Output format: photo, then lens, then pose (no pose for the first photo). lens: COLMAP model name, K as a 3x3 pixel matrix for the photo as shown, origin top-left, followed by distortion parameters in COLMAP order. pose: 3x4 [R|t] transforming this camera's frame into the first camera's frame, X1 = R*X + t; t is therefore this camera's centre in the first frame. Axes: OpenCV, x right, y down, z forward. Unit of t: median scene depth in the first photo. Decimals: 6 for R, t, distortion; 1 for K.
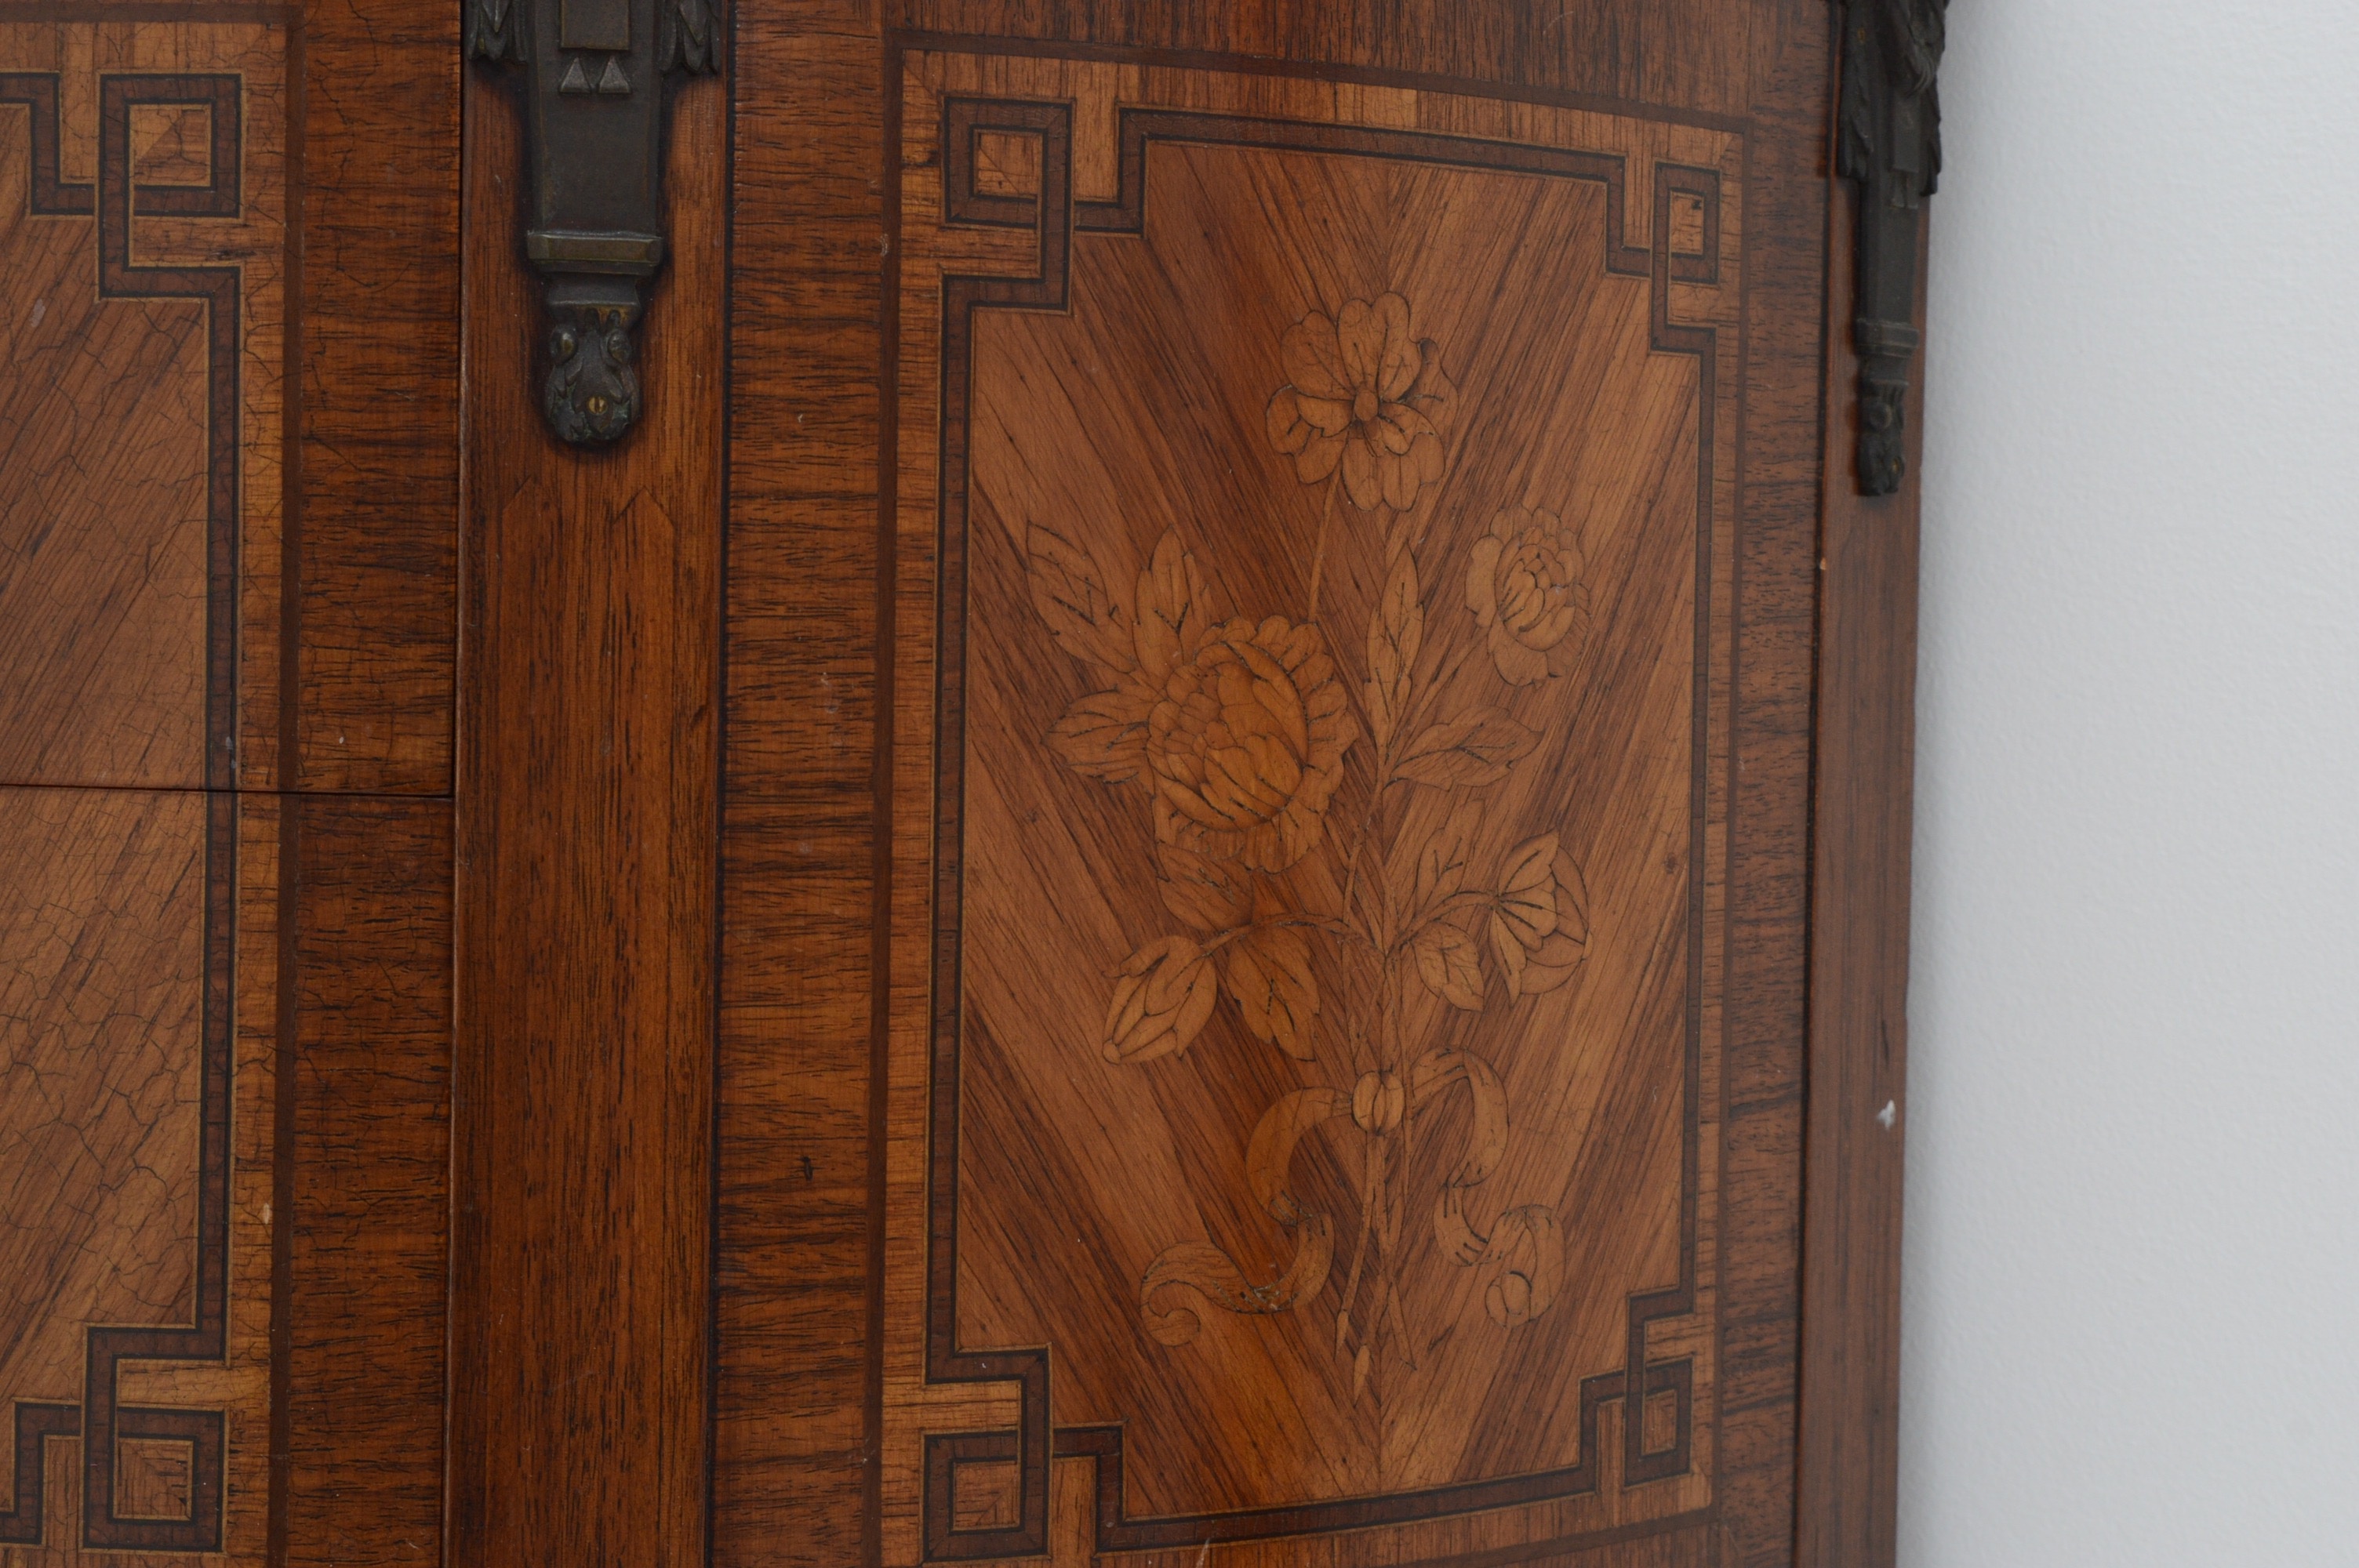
lens RADIAL K [[4940.2, 0, 1179.5], [0, 4940.2, 784.0], [0, 0, 1]] dist [0.069897, -0.174664]
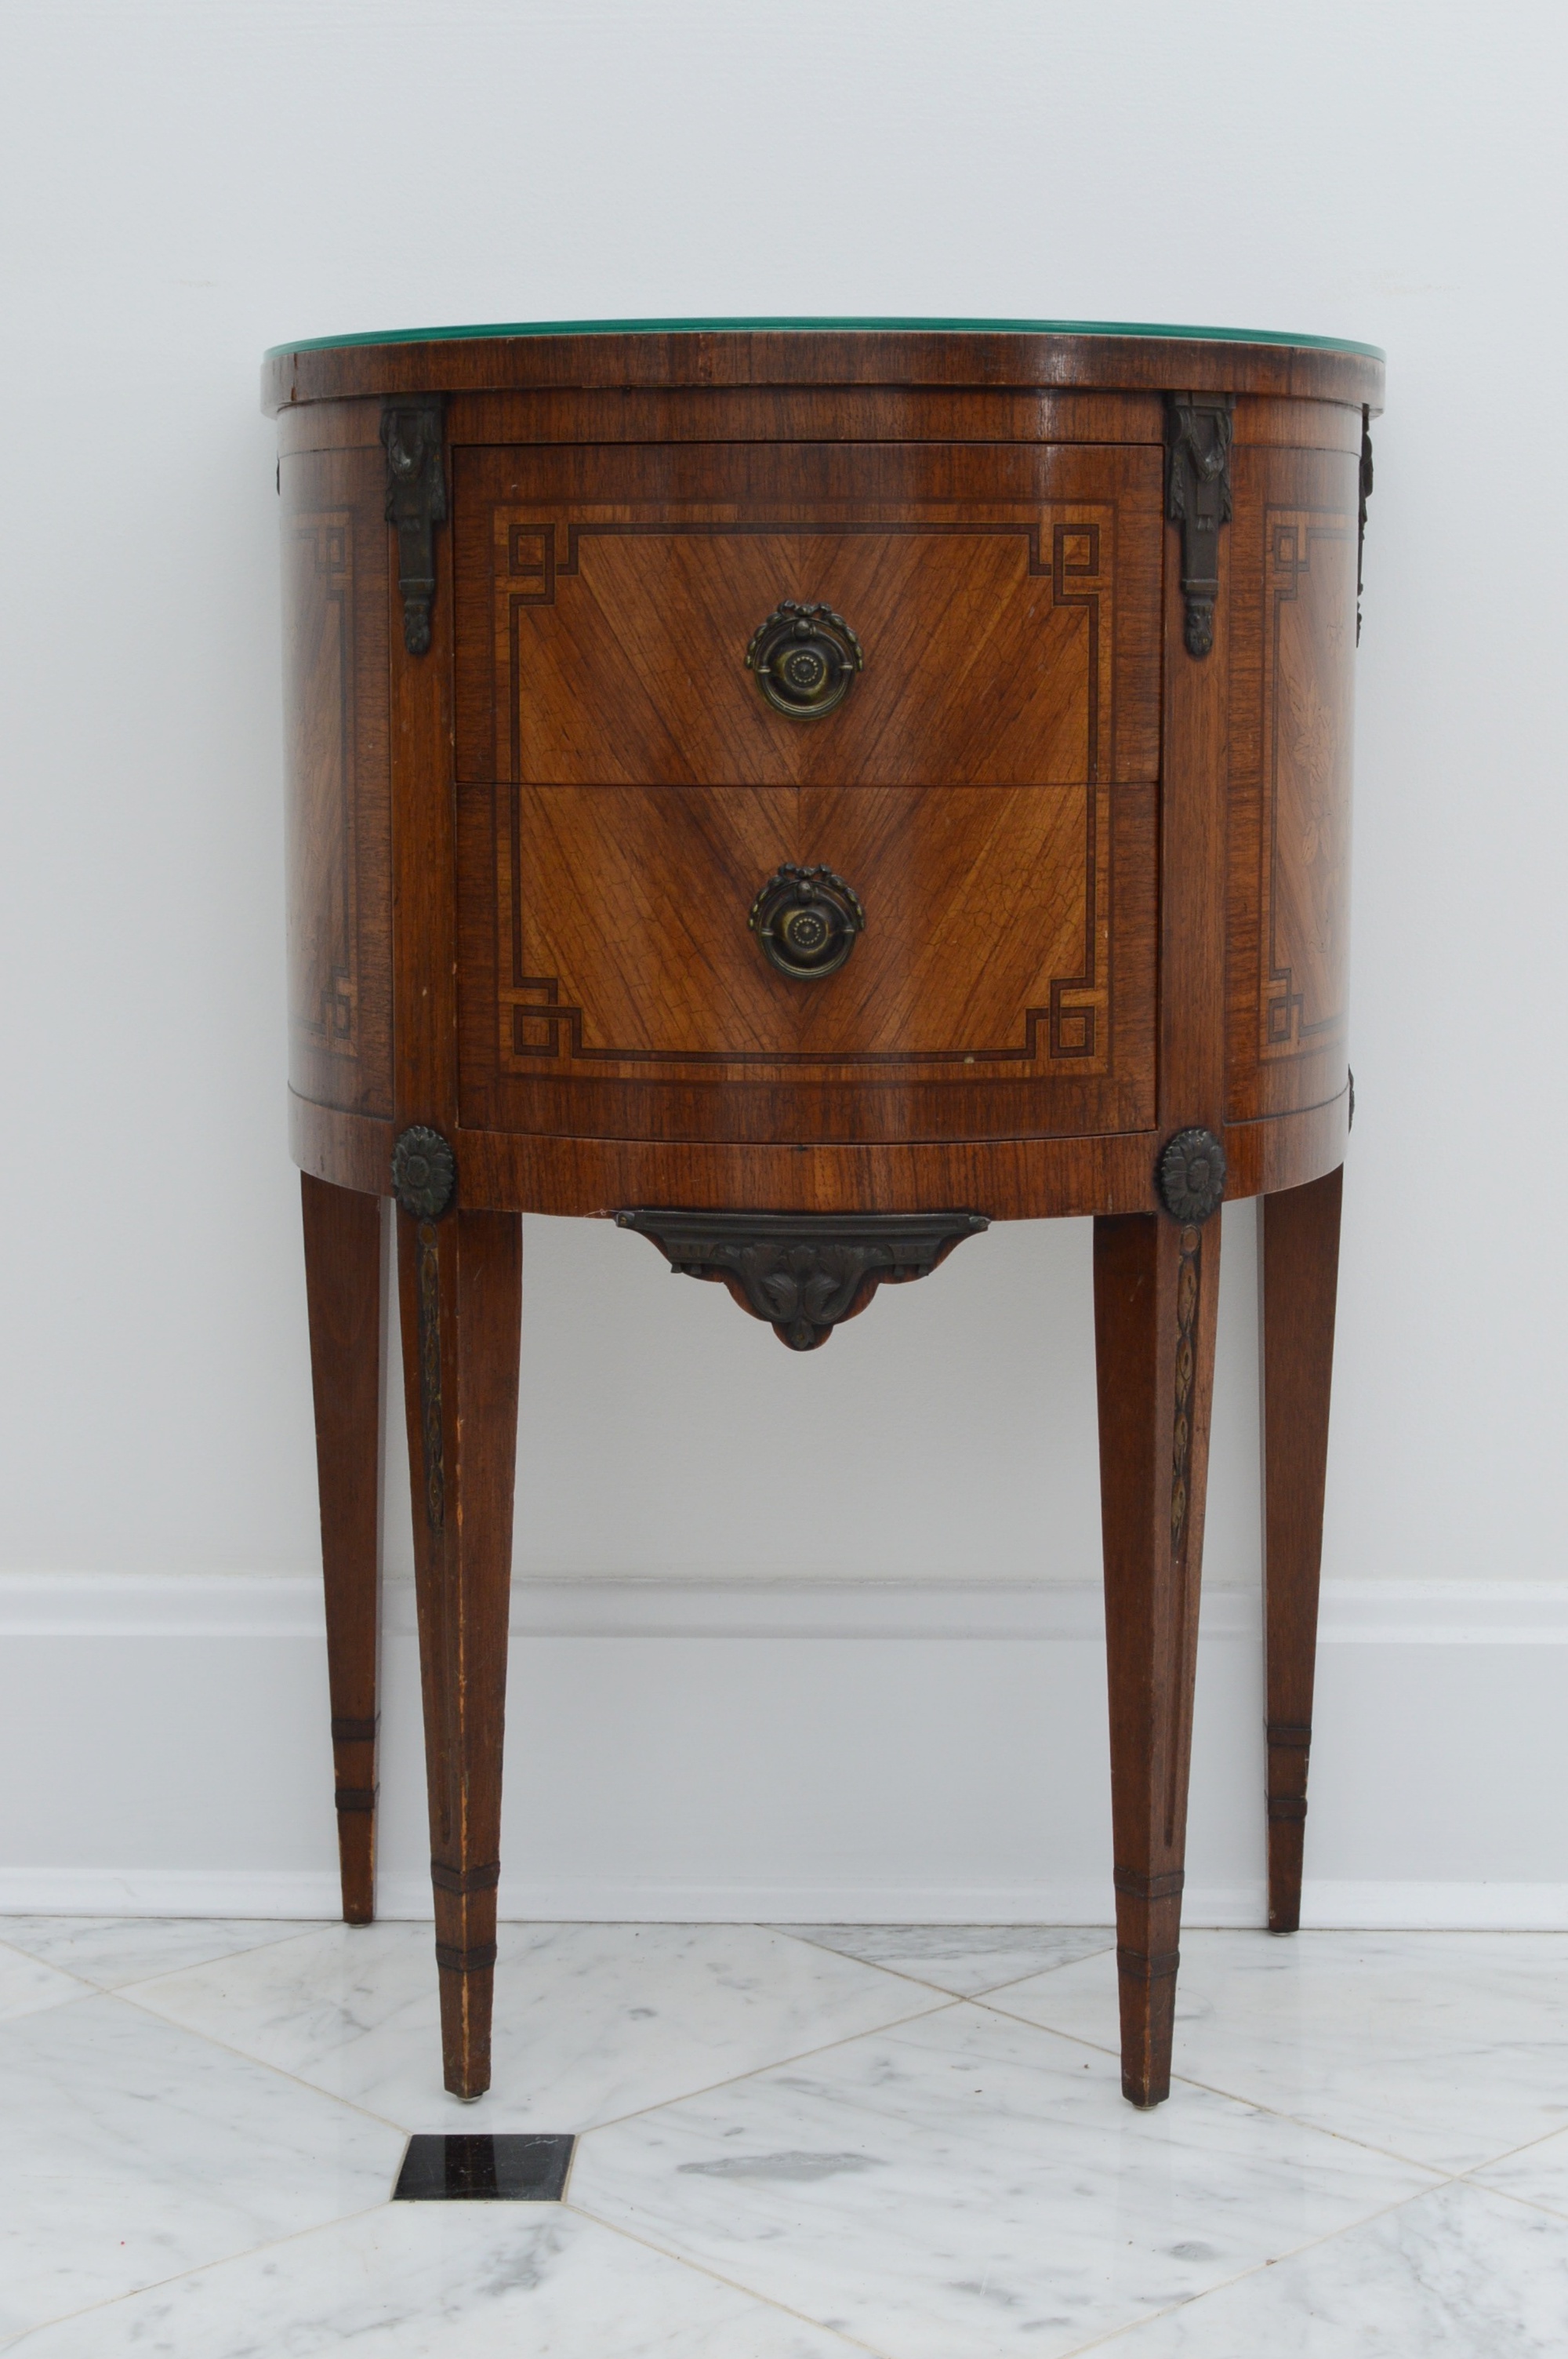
lens RADIAL K [[3921.5, 0, 784.0], [0, 3921.5, 1179.5], [0, 0, 1]] dist [-0.017279, 0.020321]
pose [[0.846518, -0.096892, 0.523468, -1.500423], [0.035155, 0.991326, 0.126640, -0.062484], [-0.531198, -0.088801, 0.842581, -0.777225]]
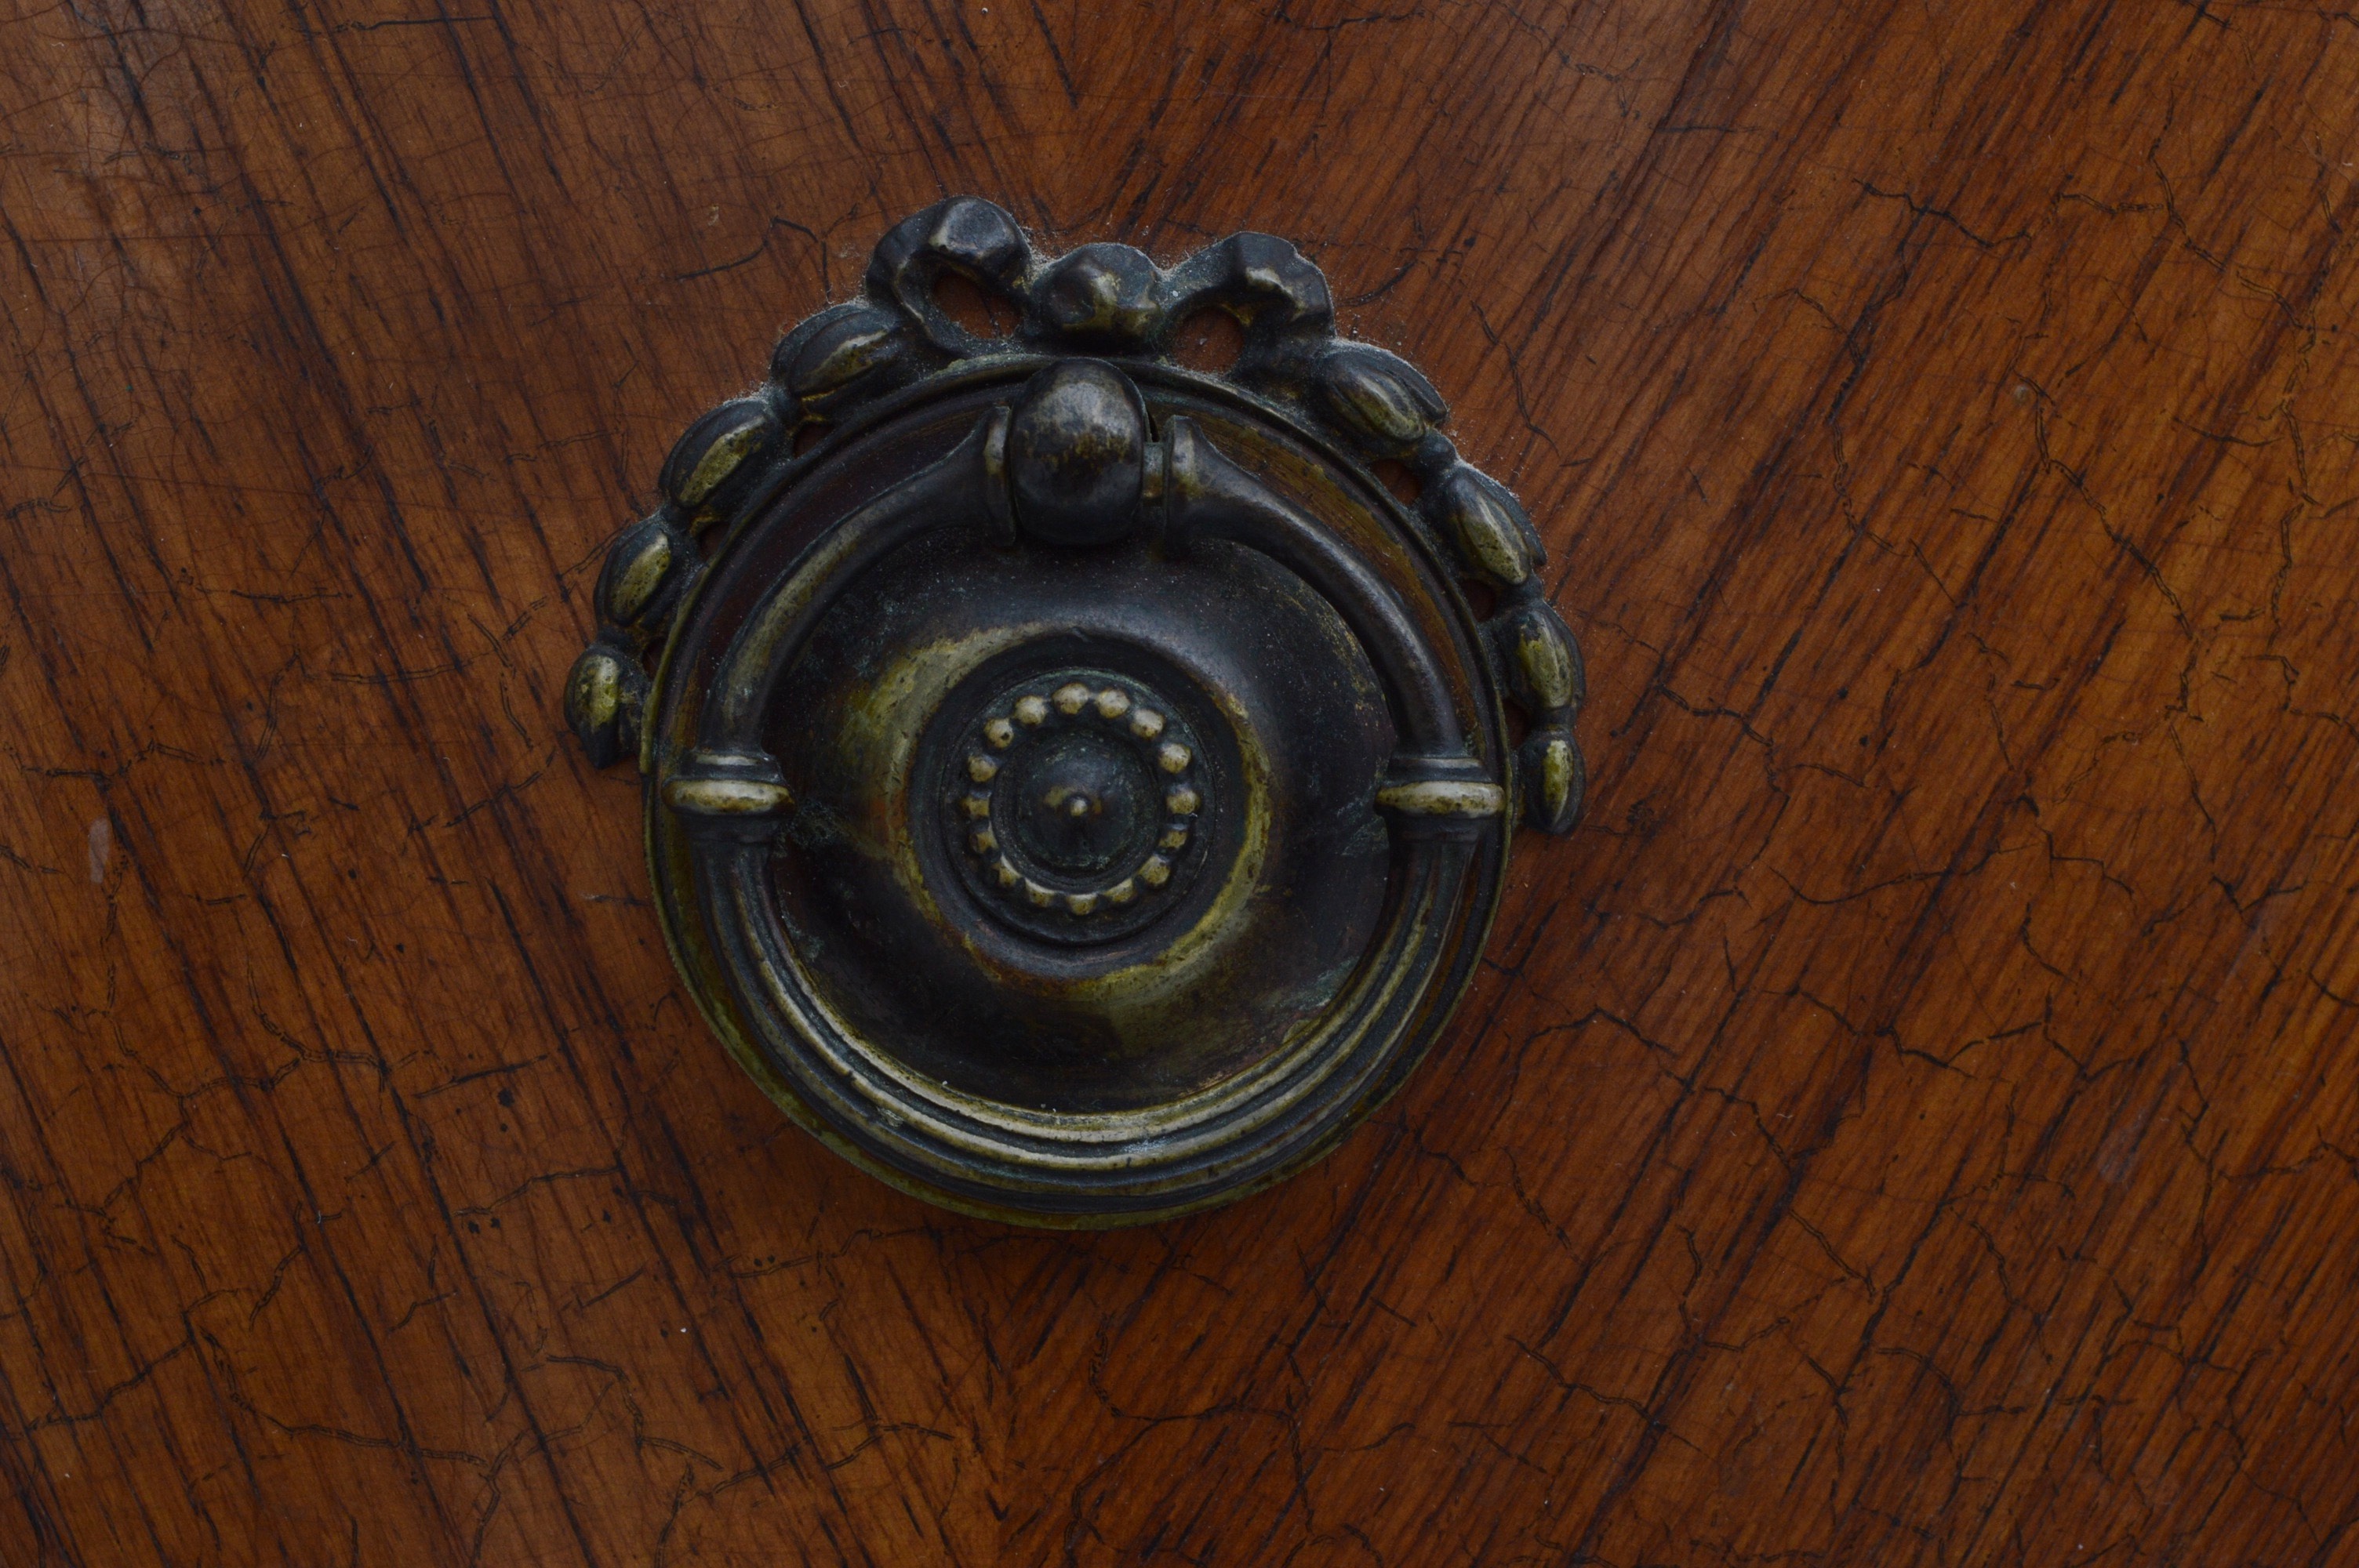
lens RADIAL K [[5541.7, 0, 1179.5], [0, 5541.7, 784.0], [0, 0, 1]] dist [0.038787, 0.273266]
pose [[0.817076, 0.001408, 0.576529, -0.544837], [-0.014220, 0.999742, 0.017711, -0.074042], [-0.576355, -0.022669, 0.816885, 0.748077]]
